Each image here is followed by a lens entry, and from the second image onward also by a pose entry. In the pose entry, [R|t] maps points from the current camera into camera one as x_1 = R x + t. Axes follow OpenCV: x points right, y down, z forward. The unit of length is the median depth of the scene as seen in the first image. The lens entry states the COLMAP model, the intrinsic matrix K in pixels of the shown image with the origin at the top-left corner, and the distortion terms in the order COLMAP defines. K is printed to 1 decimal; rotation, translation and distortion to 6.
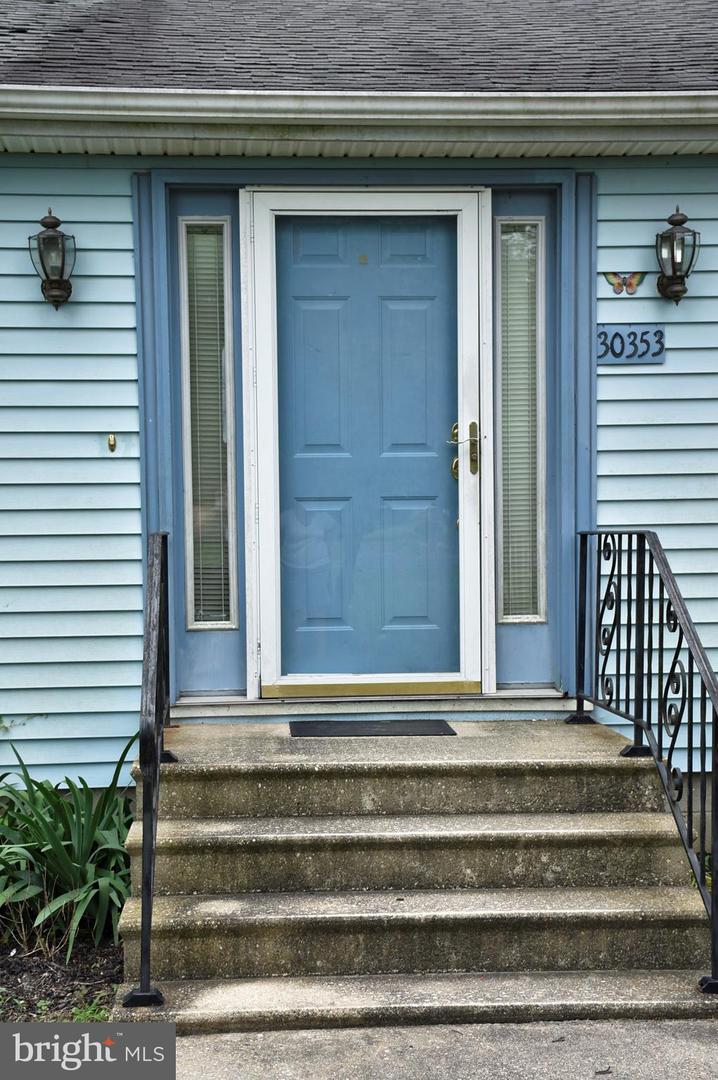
lens RADIAL K [[1558.4, 0, 359.0], [0, 1558.4, 540.0], [0, 0, 1]] dist [0.235449, 0.008677]
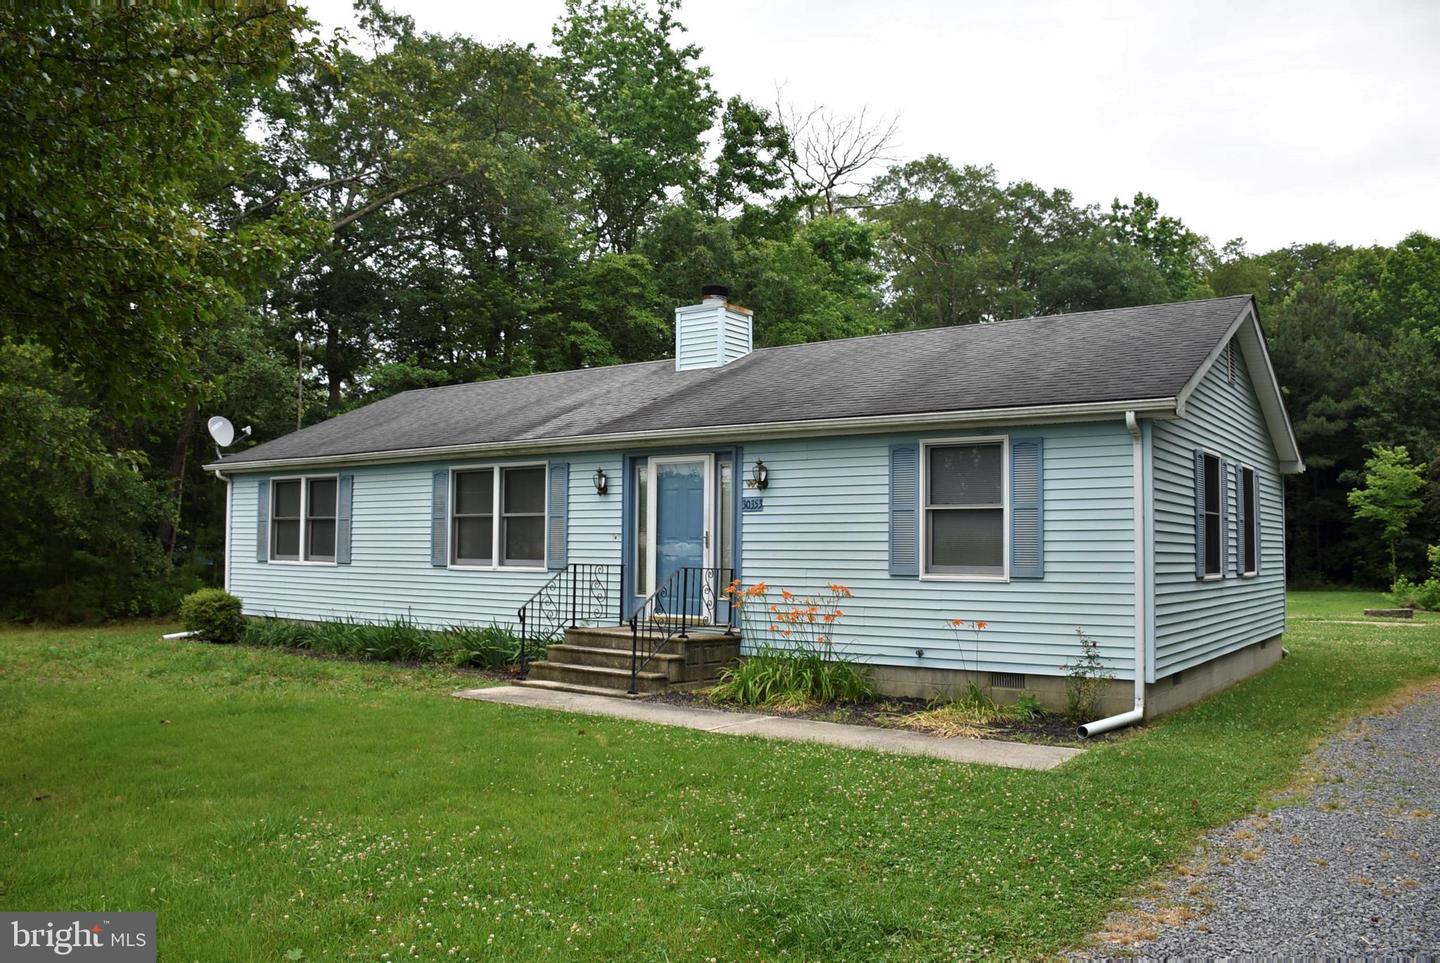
lens RADIAL K [[1136.7, 0, 720.0], [0, 1136.7, 481.5], [0, 0, 1]] dist [-0.094135, -0.000810]
pose [[0.765960, -0.021204, -0.642538, 1.485364], [-0.041007, 0.995809, -0.081746, 0.005959], [0.641579, 0.088963, 0.761881, -0.629566]]
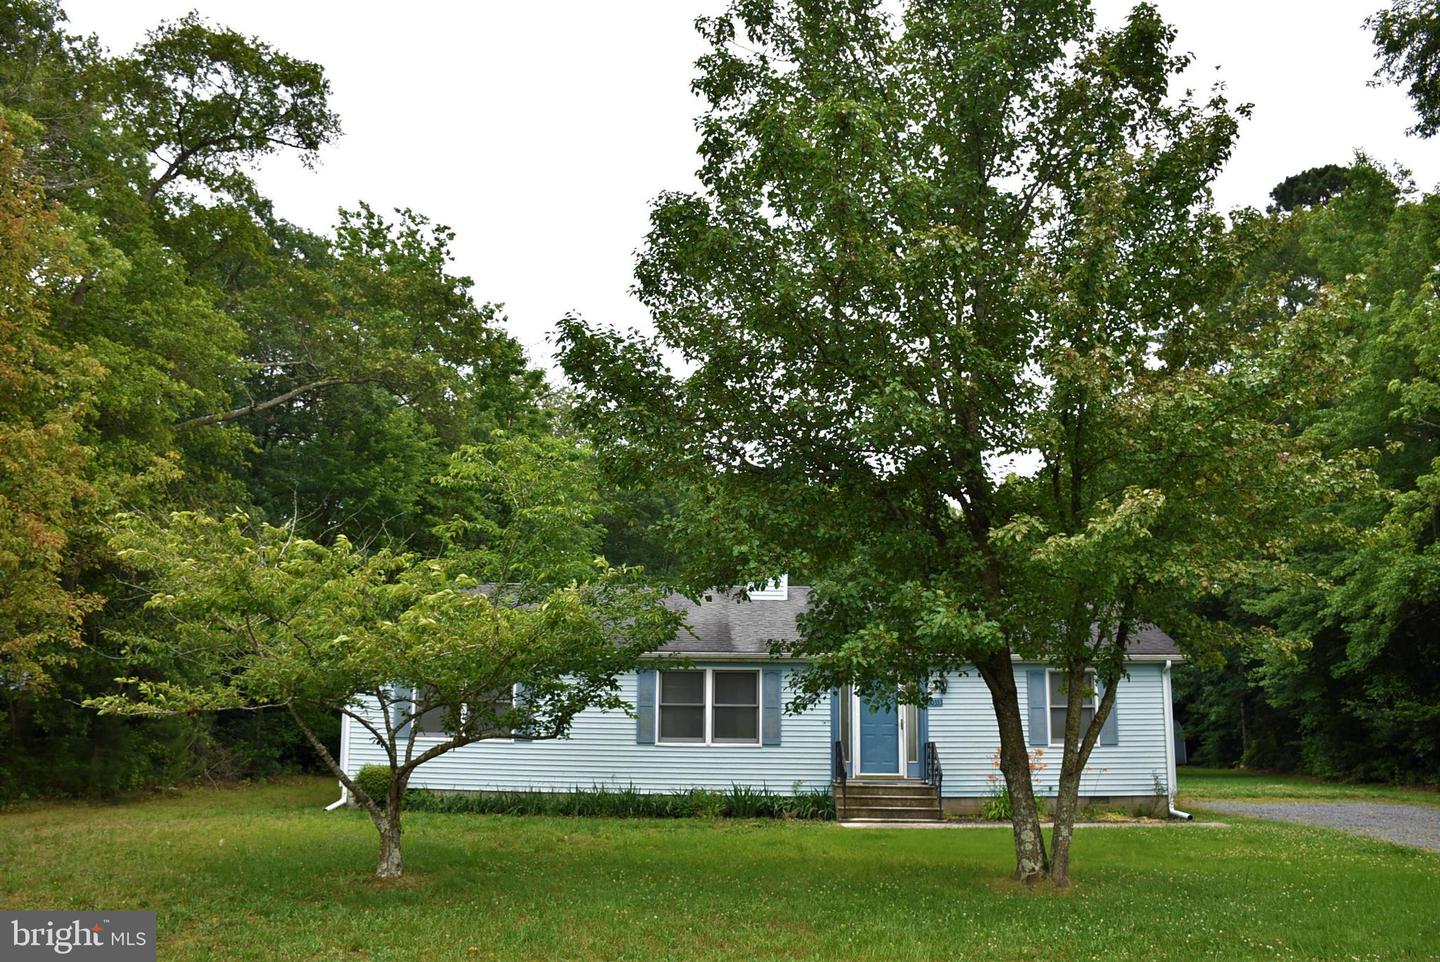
lens RADIAL K [[1136.7, 0, 720.0], [0, 1136.7, 481.0], [0, 0, 1]] dist [-0.094135, -0.000810]
pose [[0.994755, 0.000259, -0.102284, -0.121366], [-0.025791, 0.968320, -0.248377, 0.088661], [0.098979, 0.249712, 0.963248, -2.488498]]
